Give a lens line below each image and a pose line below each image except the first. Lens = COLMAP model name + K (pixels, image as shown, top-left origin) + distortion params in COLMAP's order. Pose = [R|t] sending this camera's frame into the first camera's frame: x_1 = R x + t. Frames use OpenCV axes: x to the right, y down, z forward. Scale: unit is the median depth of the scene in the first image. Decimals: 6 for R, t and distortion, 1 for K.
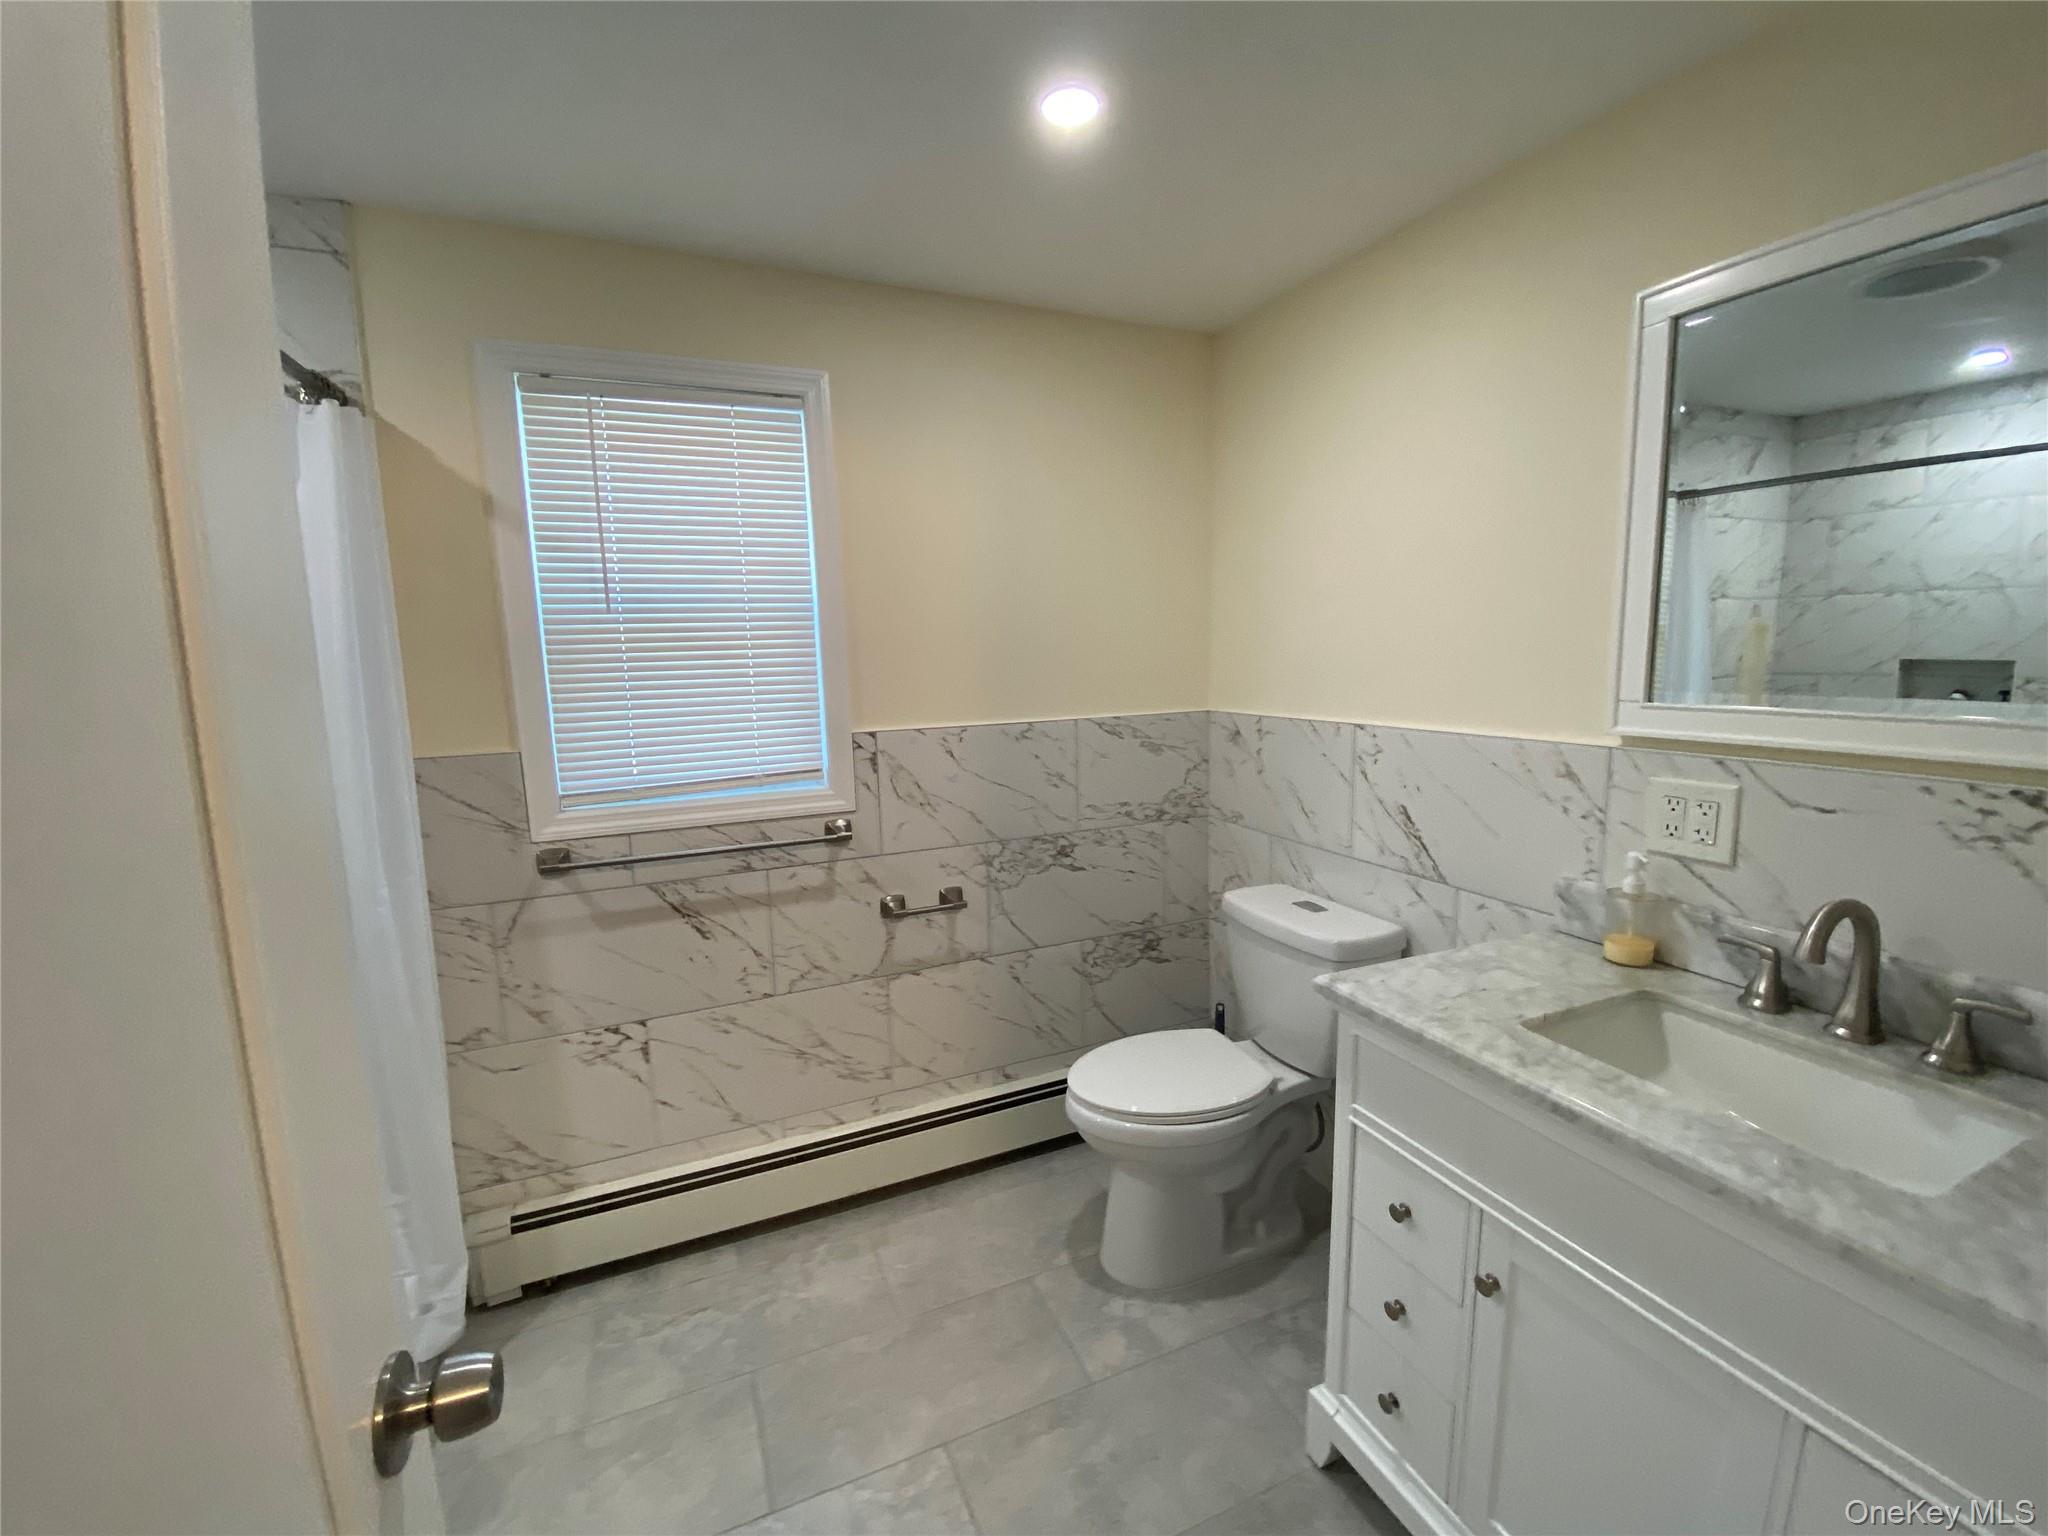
lens RADIAL K [[830.1, 0, 1024.0], [0, 830.1, 768.0], [0, 0, 1]] dist [0.000109, -0.012399]
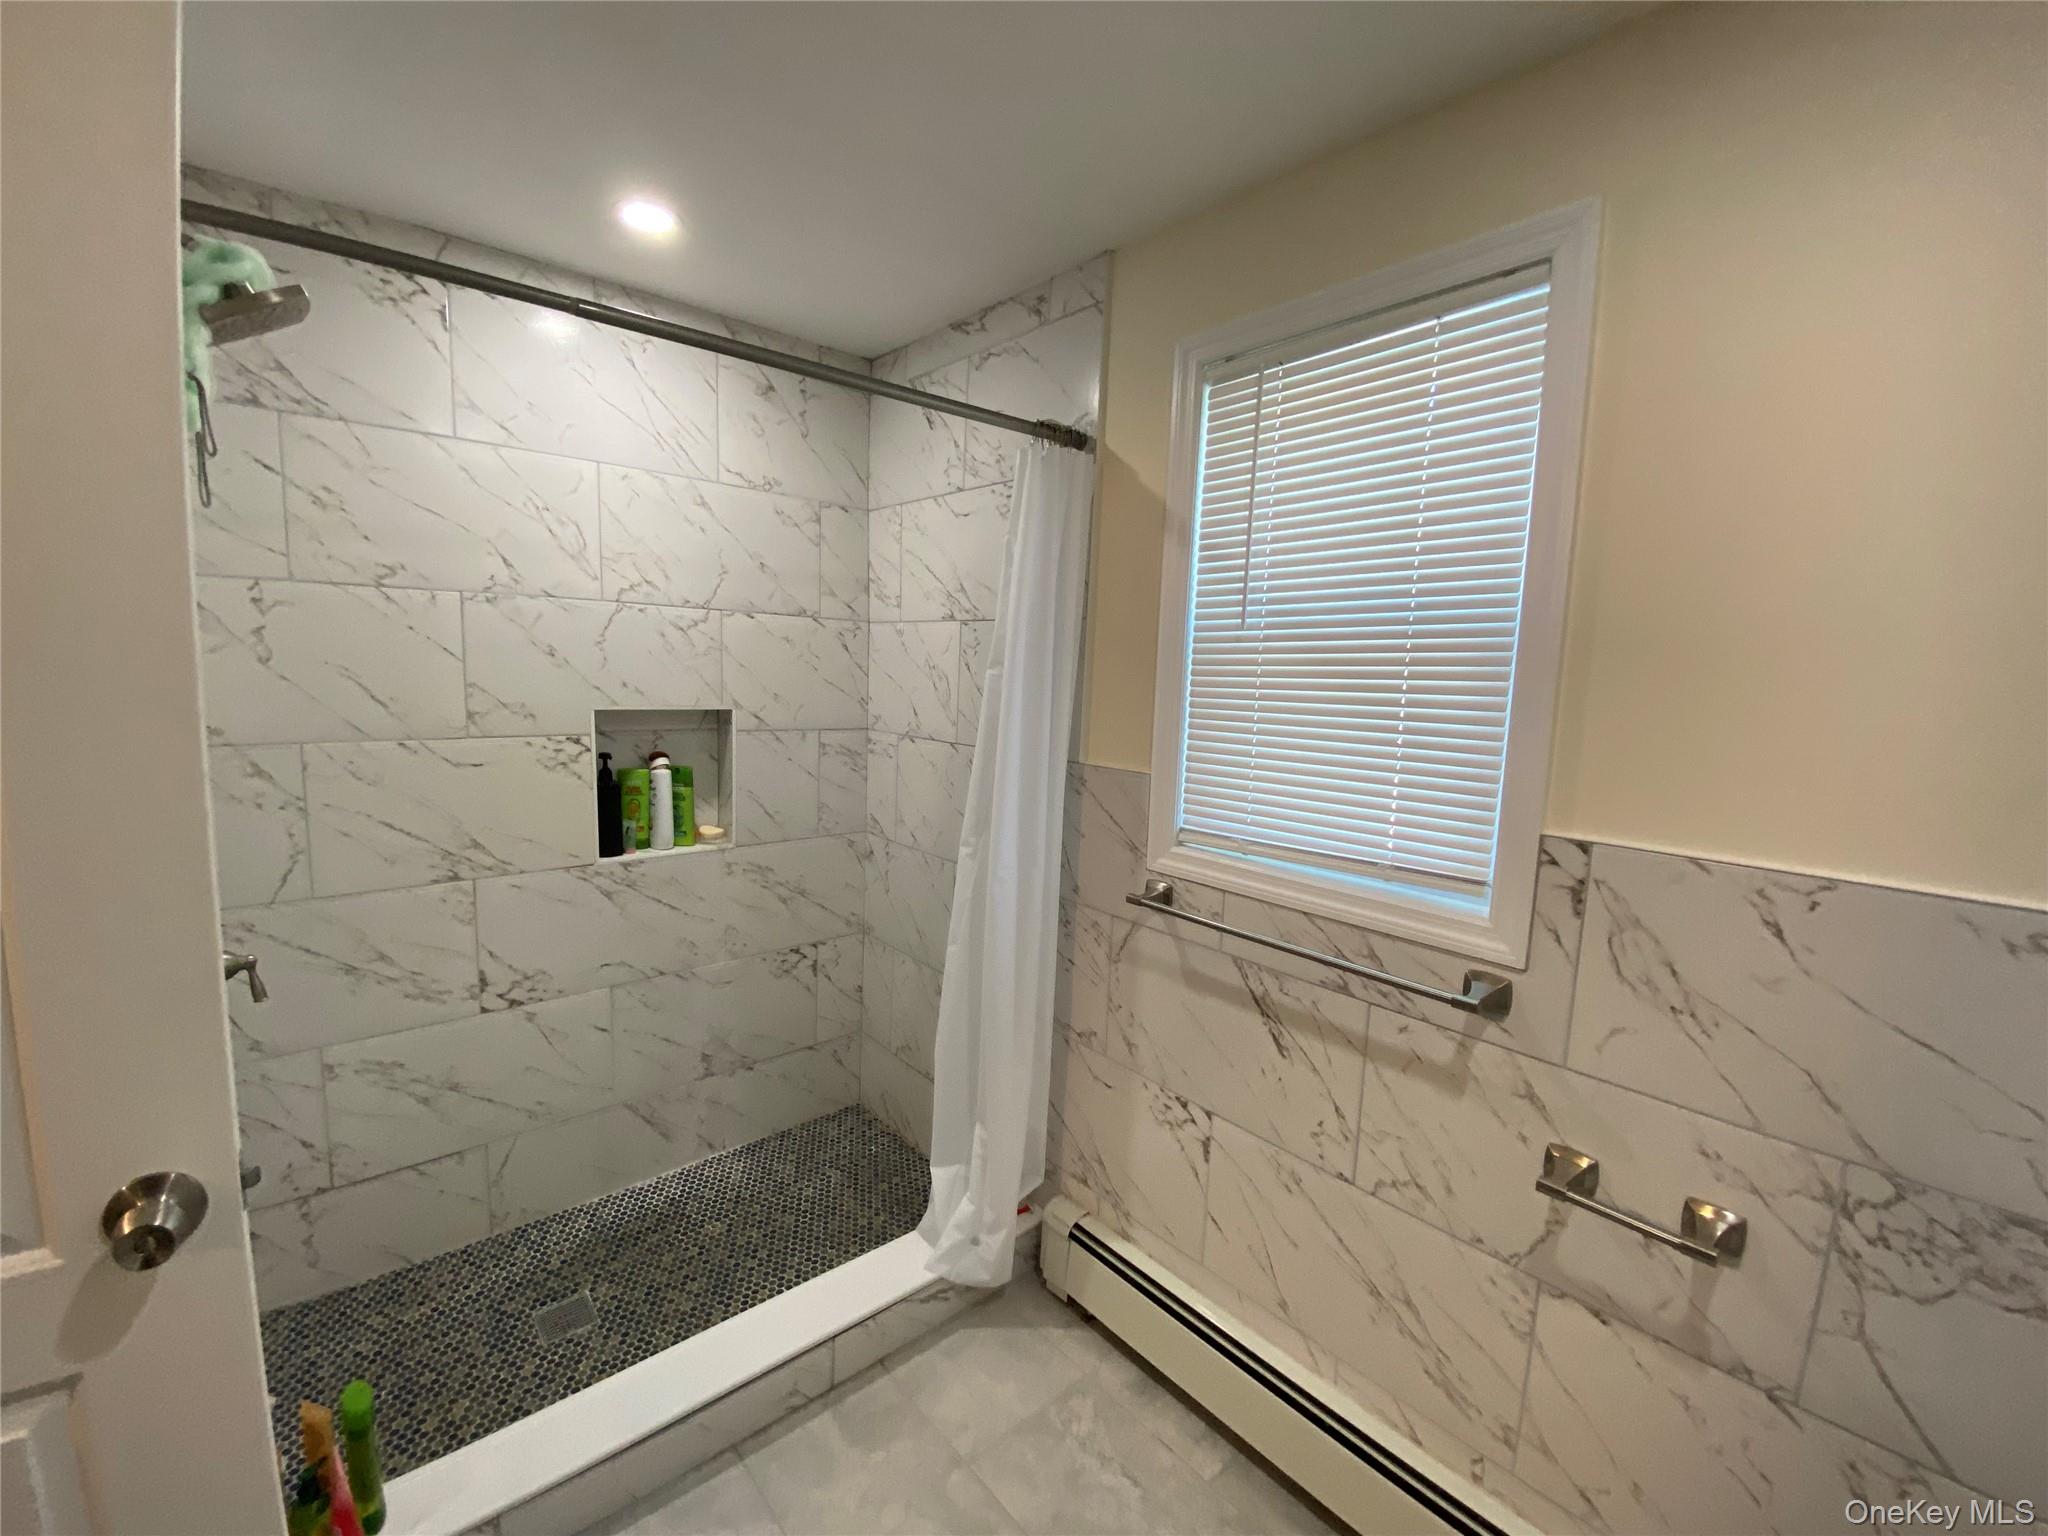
lens RADIAL K [[830.1, 0, 1024.0], [0, 830.1, 768.0], [0, 0, 1]] dist [0.000109, -0.012399]
pose [[0.282945, 0.142963, -0.948422, 0.222873], [-0.180293, 0.979130, 0.093805, -0.076947], [0.942039, 0.144452, 0.302815, 0.498819]]
